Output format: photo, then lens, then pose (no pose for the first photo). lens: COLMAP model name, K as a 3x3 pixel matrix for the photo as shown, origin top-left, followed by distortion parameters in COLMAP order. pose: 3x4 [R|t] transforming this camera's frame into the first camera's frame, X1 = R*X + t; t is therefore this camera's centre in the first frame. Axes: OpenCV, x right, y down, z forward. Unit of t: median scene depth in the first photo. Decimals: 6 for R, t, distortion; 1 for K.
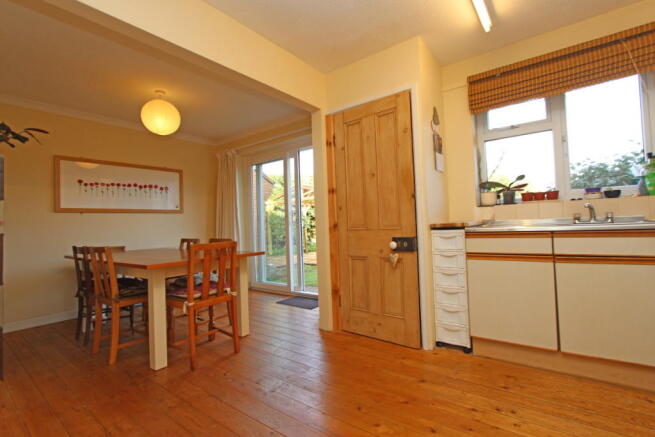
lens RADIAL K [[300.5, 0, 333.9], [0, 300.5, 216.8], [0, 0, 1]] dist [-0.016401, -0.000185]
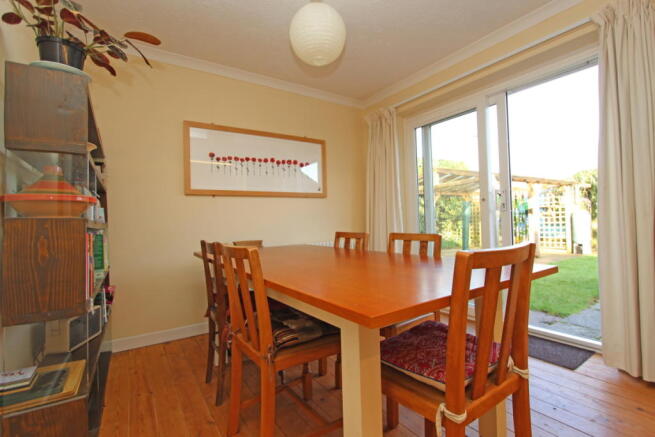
lens RADIAL K [[300.5, 0, 333.9], [0, 300.5, 216.8], [0, 0, 1]] dist [-0.016401, -0.000185]
pose [[0.944843, 0.005346, -0.327481, -0.294304], [0.001502, 0.999786, 0.020654, 0.025486], [0.327521, -0.020006, 0.944632, 0.359346]]
